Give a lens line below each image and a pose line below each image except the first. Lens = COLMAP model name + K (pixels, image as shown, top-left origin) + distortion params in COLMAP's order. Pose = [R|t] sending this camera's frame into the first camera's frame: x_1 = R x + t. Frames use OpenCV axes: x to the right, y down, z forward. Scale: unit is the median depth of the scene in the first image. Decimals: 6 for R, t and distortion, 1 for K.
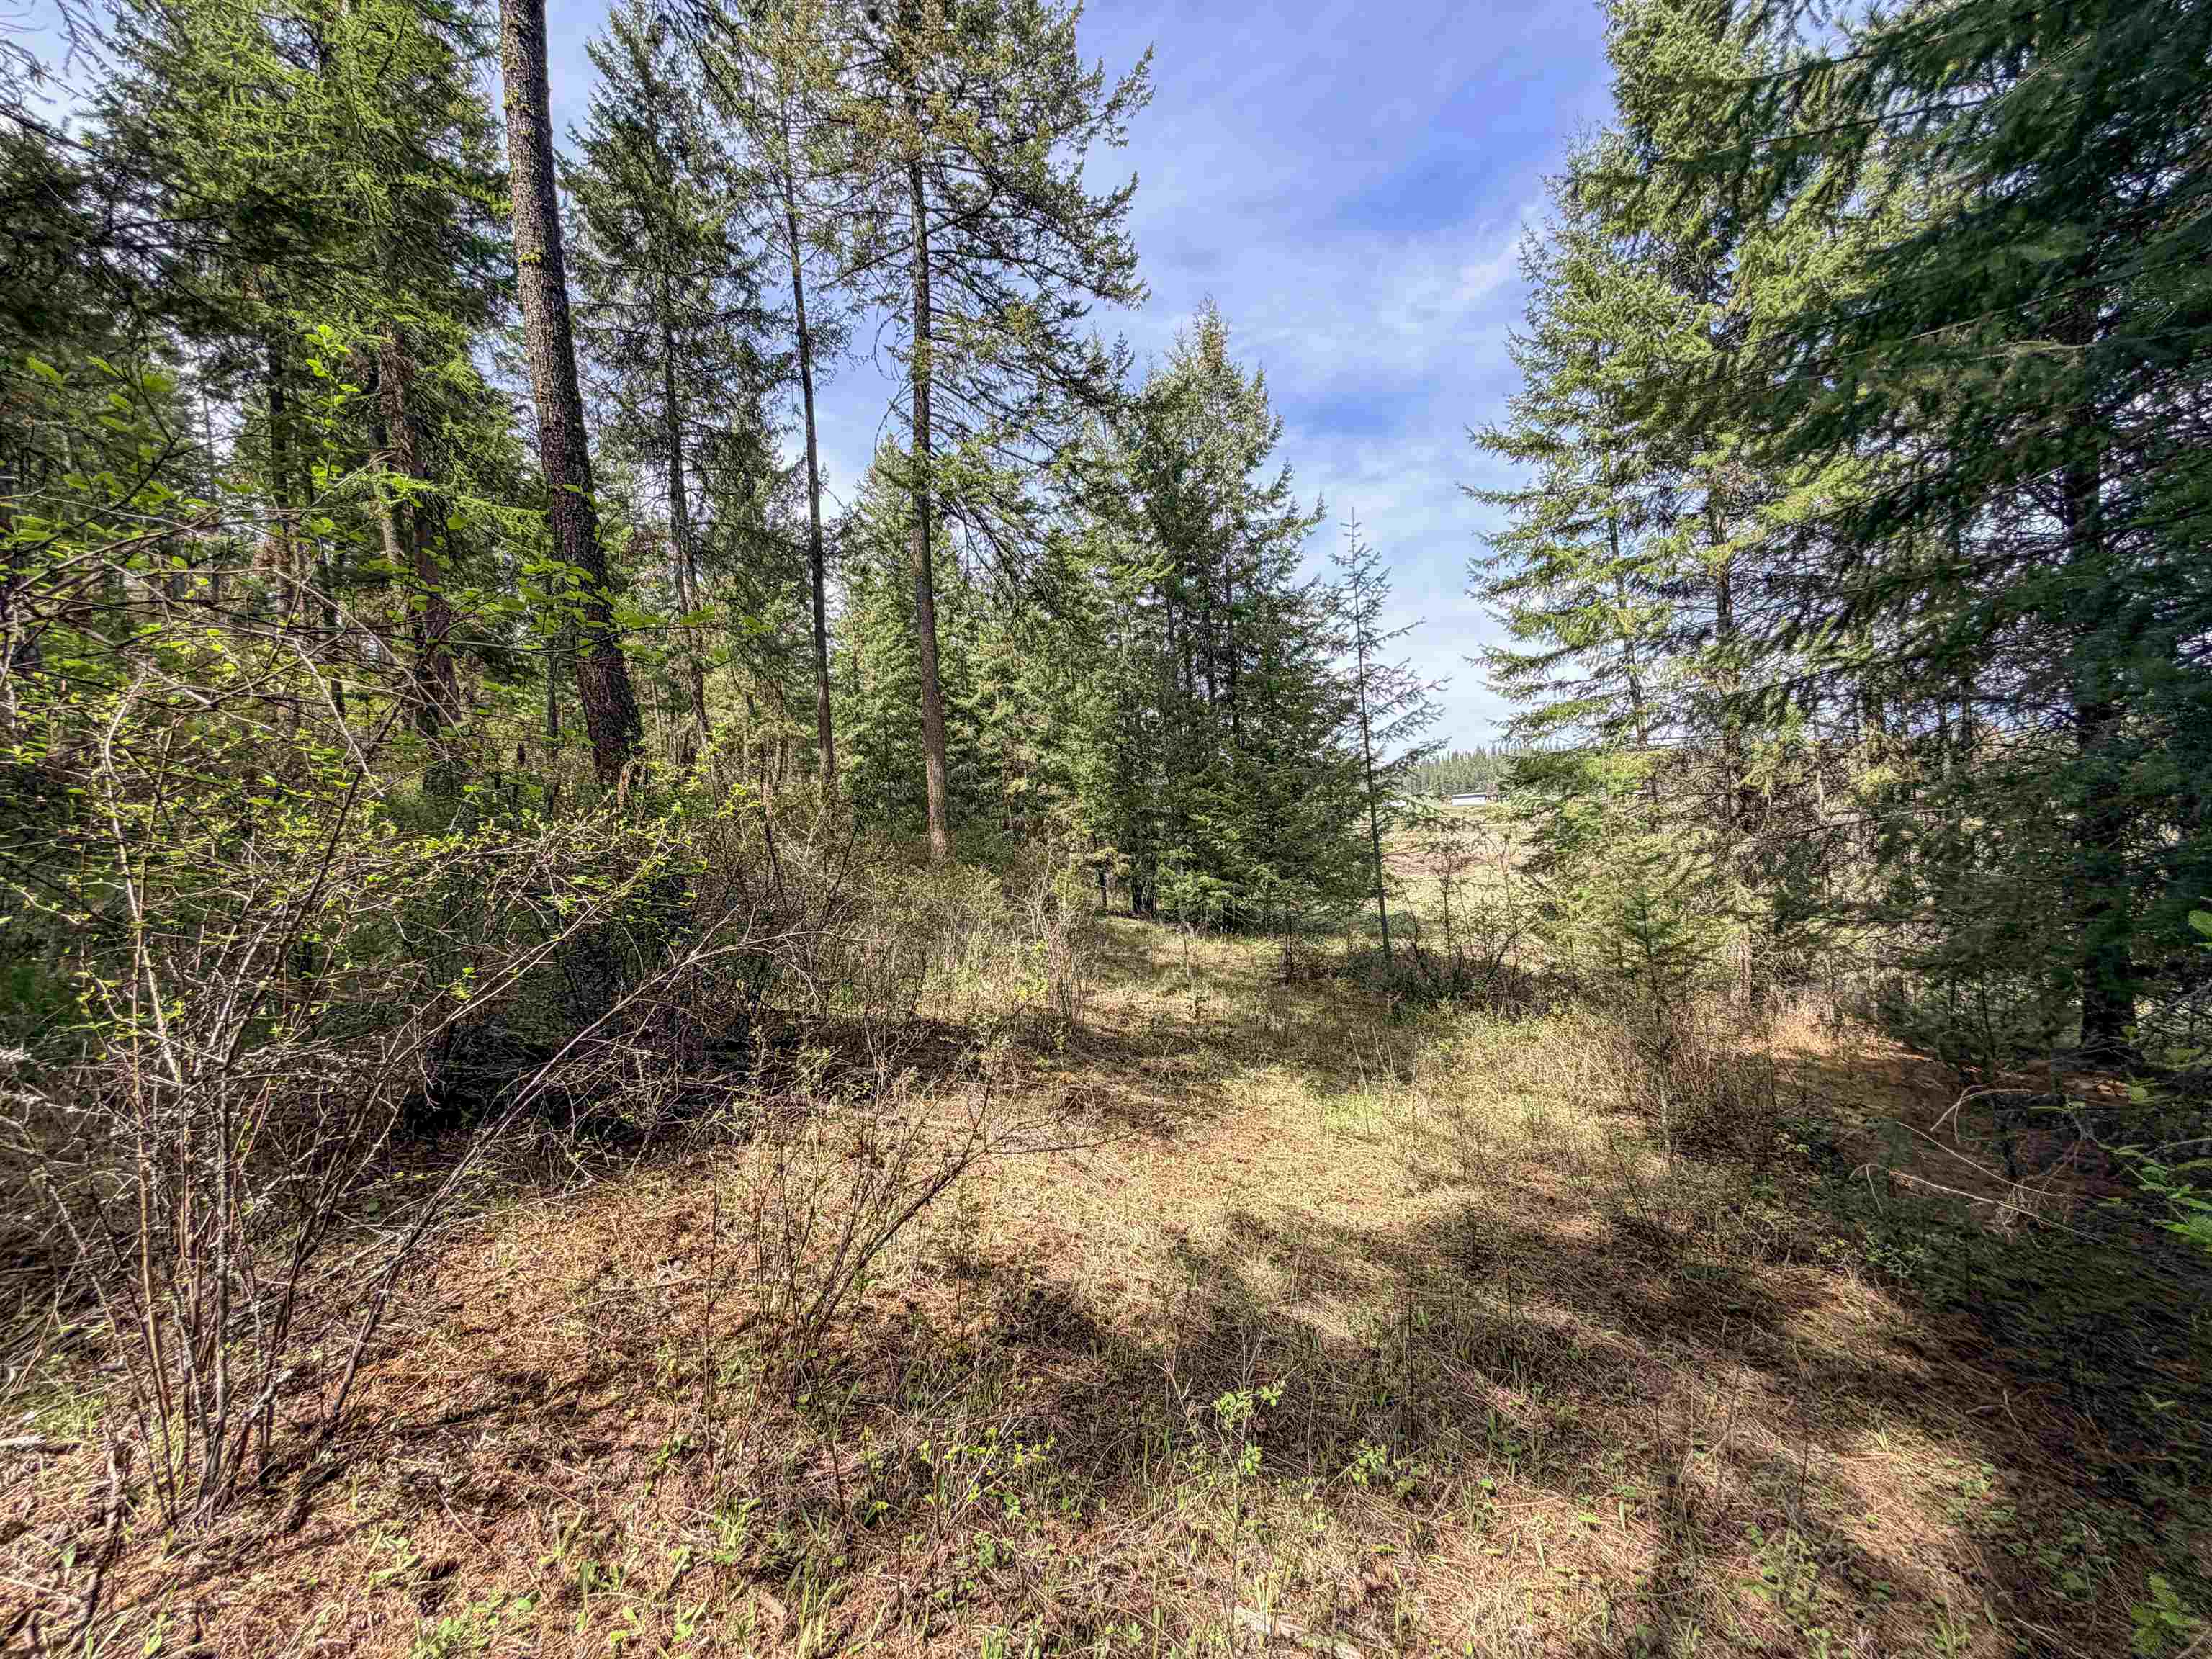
lens RADIAL K [[880.3, 0, 1096.4], [0, 880.3, 835.4], [0, 0, 1]] dist [-0.000634, 0.000166]
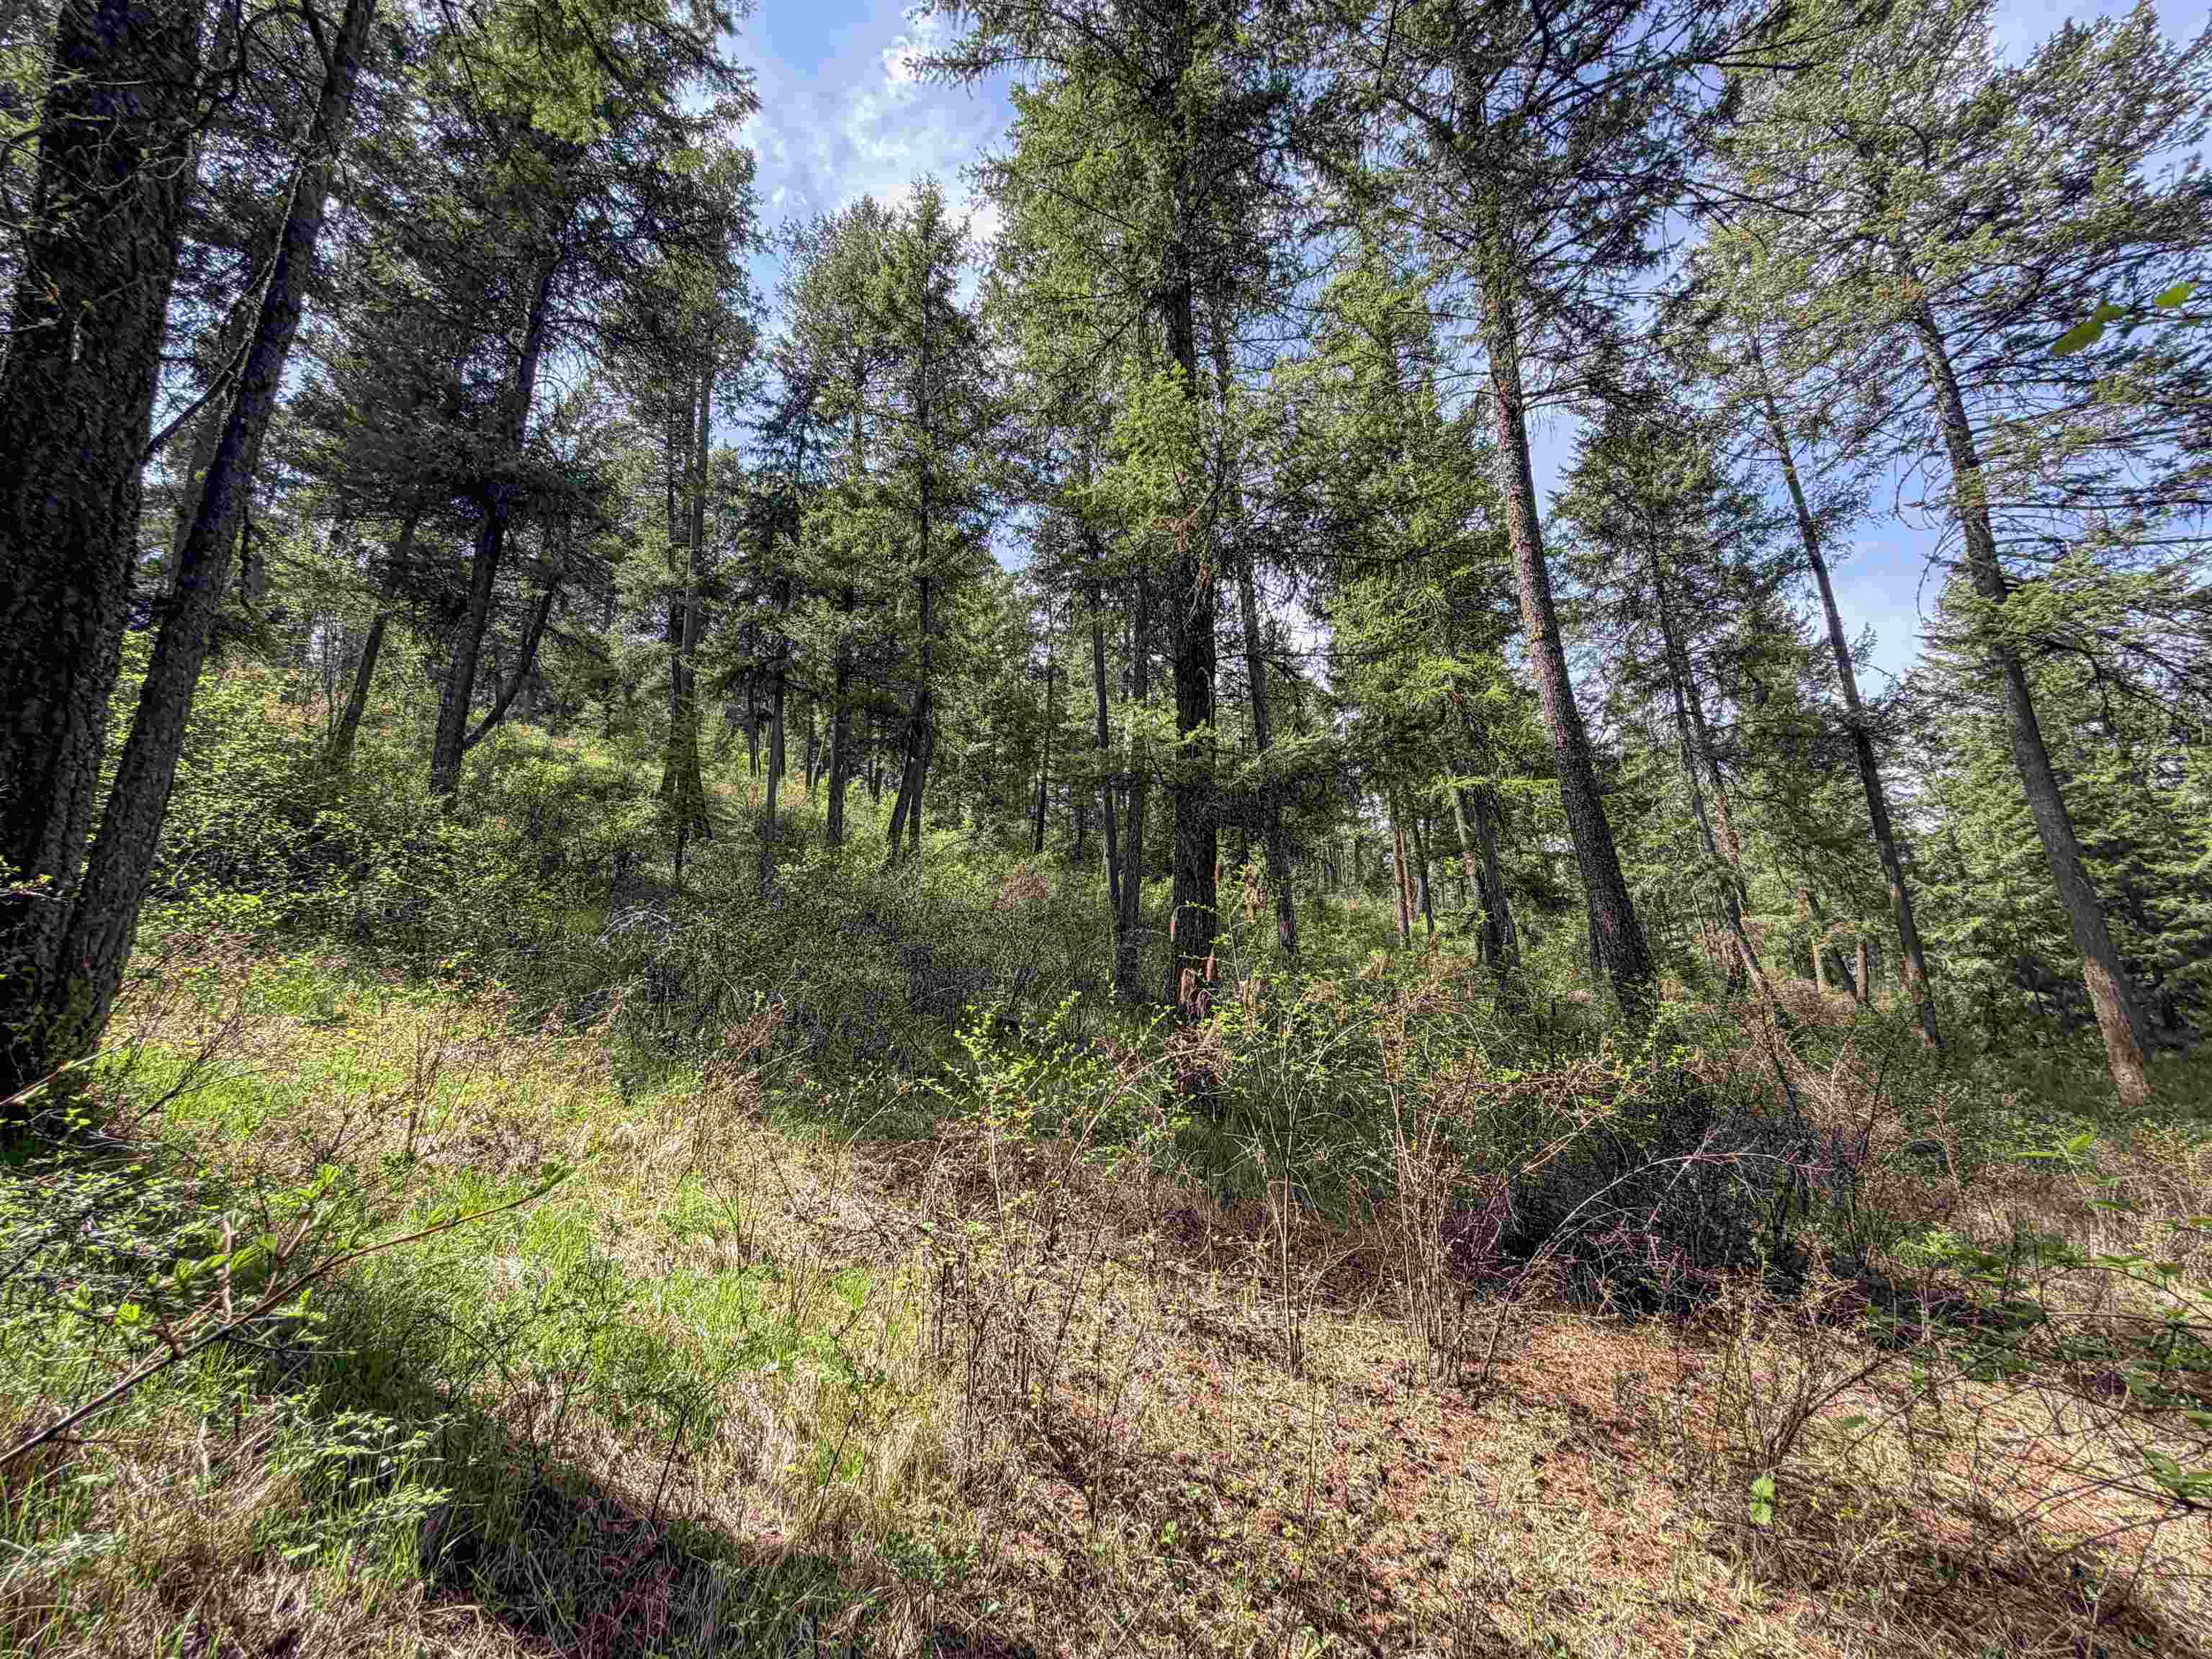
lens RADIAL K [[880.3, 0, 1104.0], [0, 880.3, 835.7], [0, 0, 1]] dist [-0.000634, 0.000166]
pose [[0.486706, -0.178830, -0.855065, 0.055142], [-0.028977, 0.974978, -0.220403, -0.005170], [0.873085, 0.132049, 0.469346, -0.073968]]
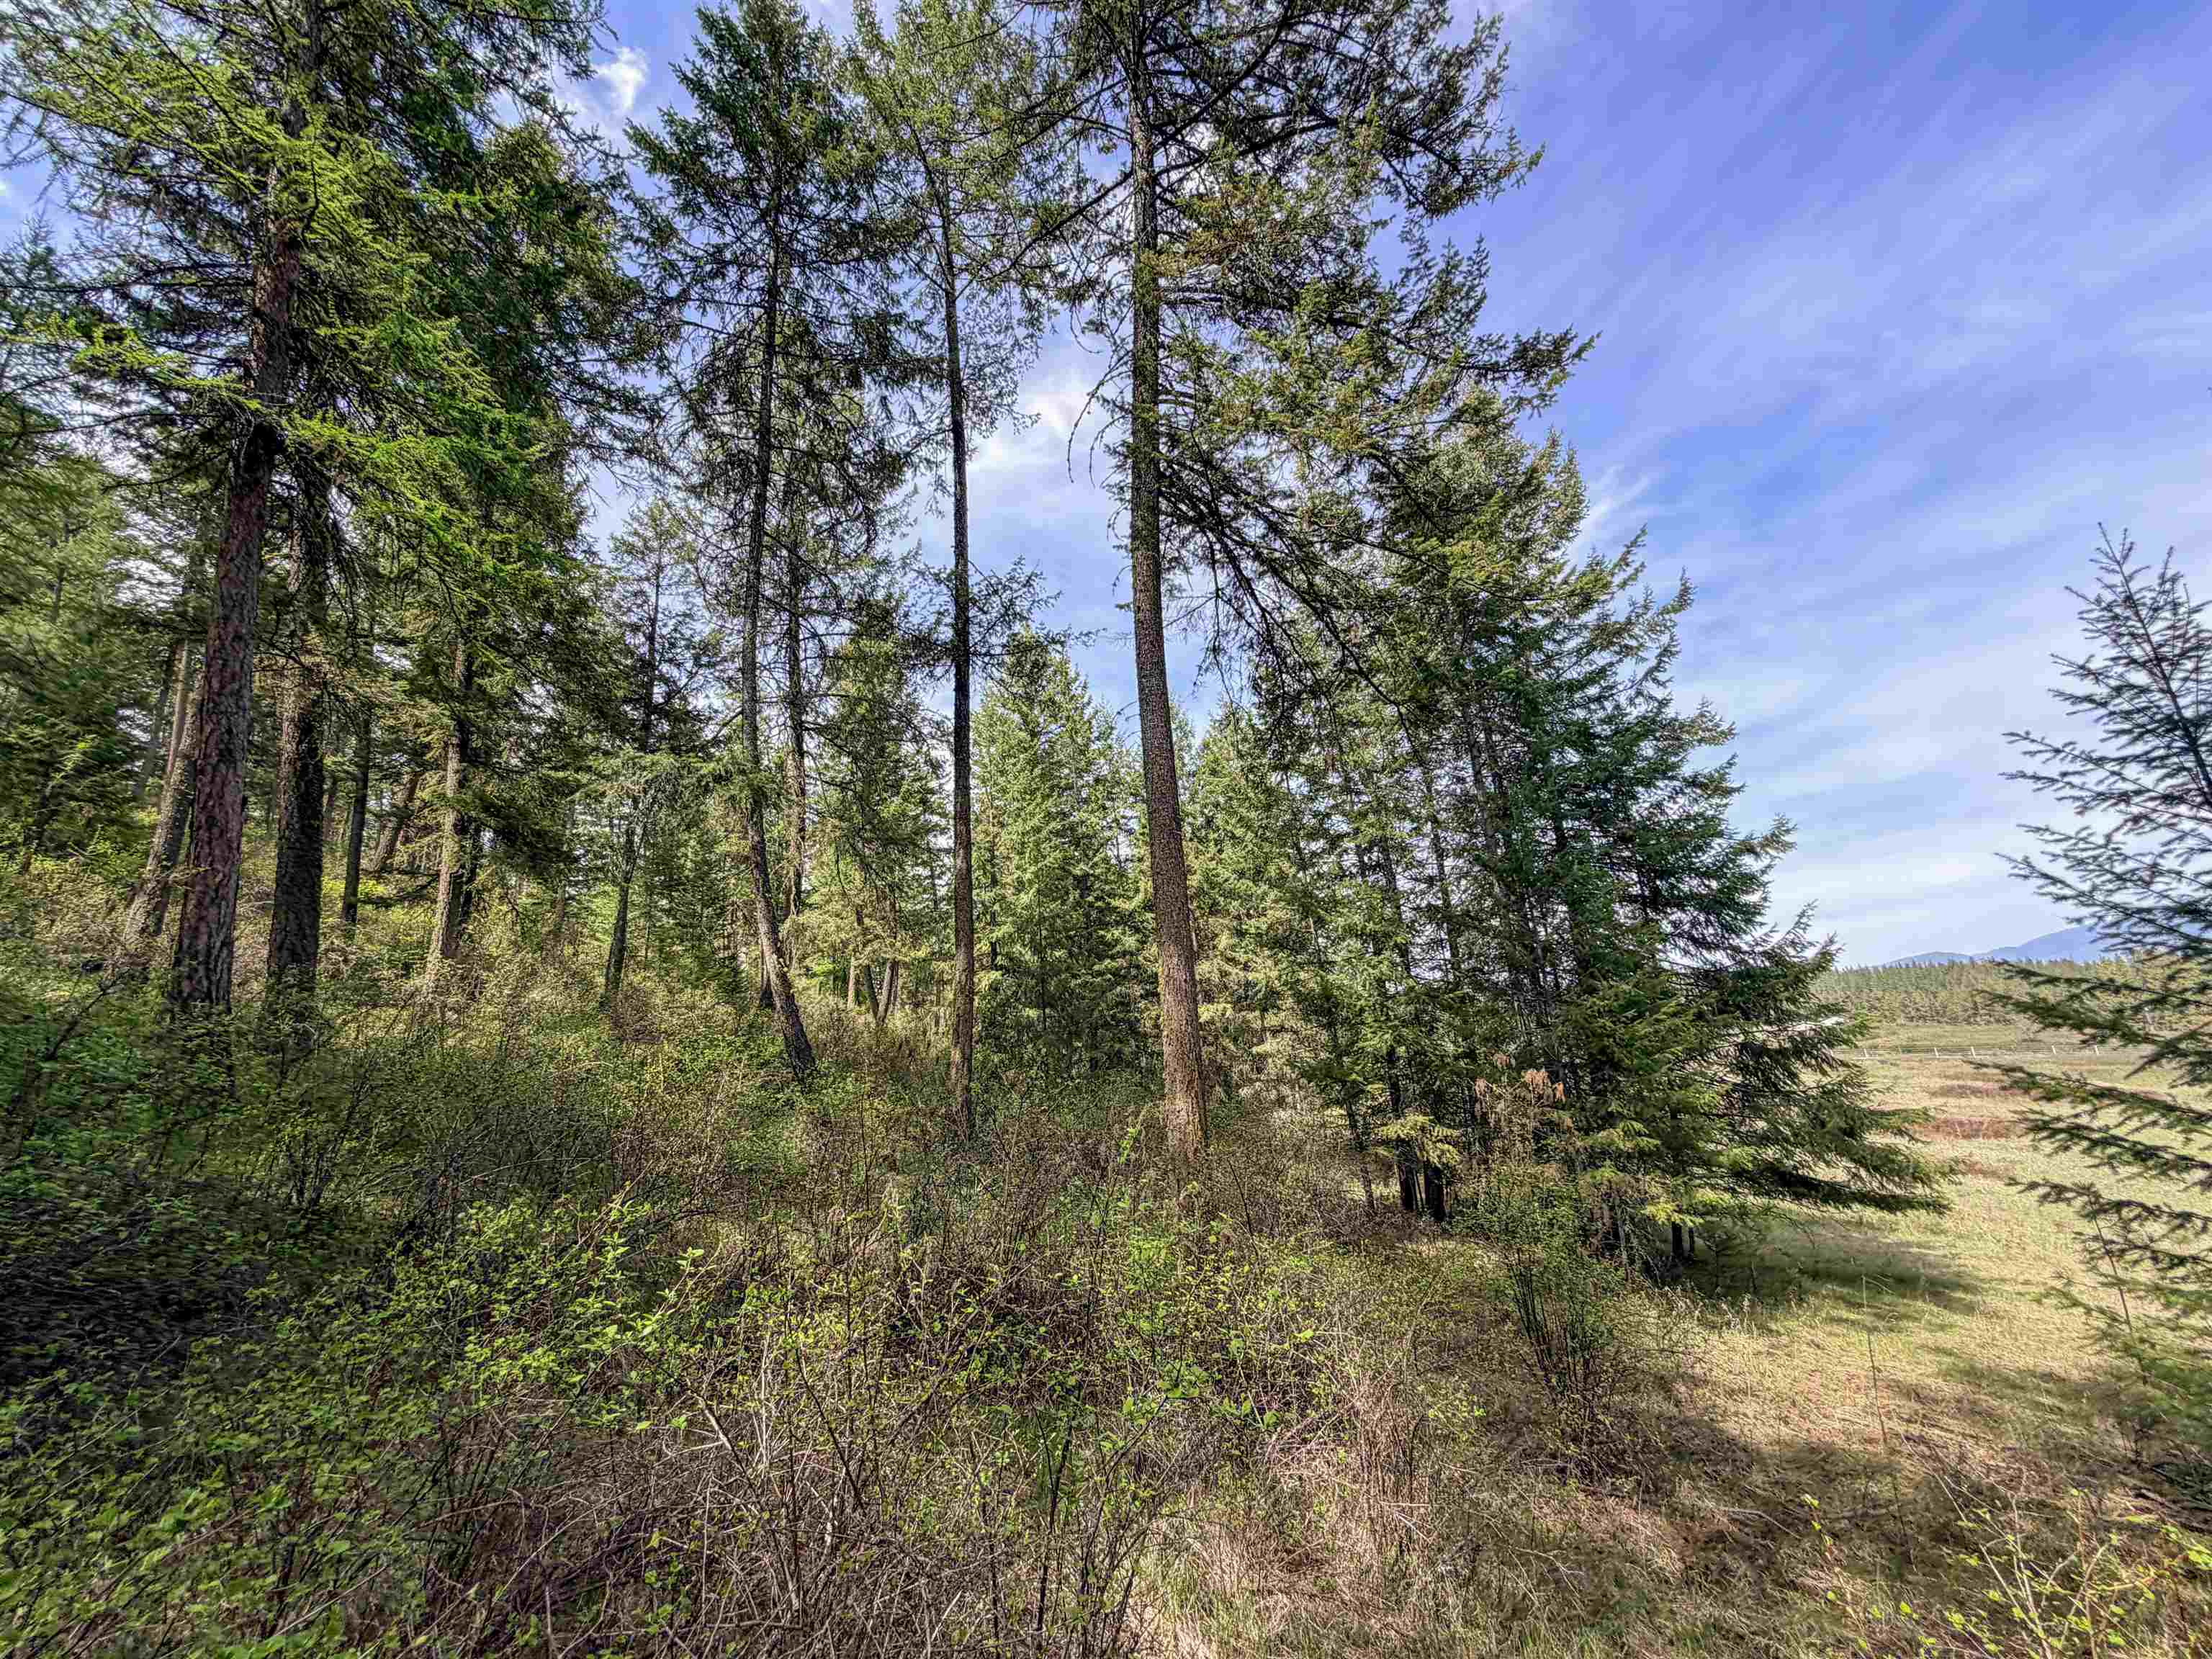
lens RADIAL K [[880.3, 0, 1092.6], [0, 880.3, 832.4], [0, 0, 1]] dist [-0.000634, 0.000166]
pose [[0.992799, -0.030007, -0.115970, -0.160874], [-0.001317, 0.965324, -0.261050, -0.019298], [0.119782, 0.259323, 0.958334, 0.447747]]
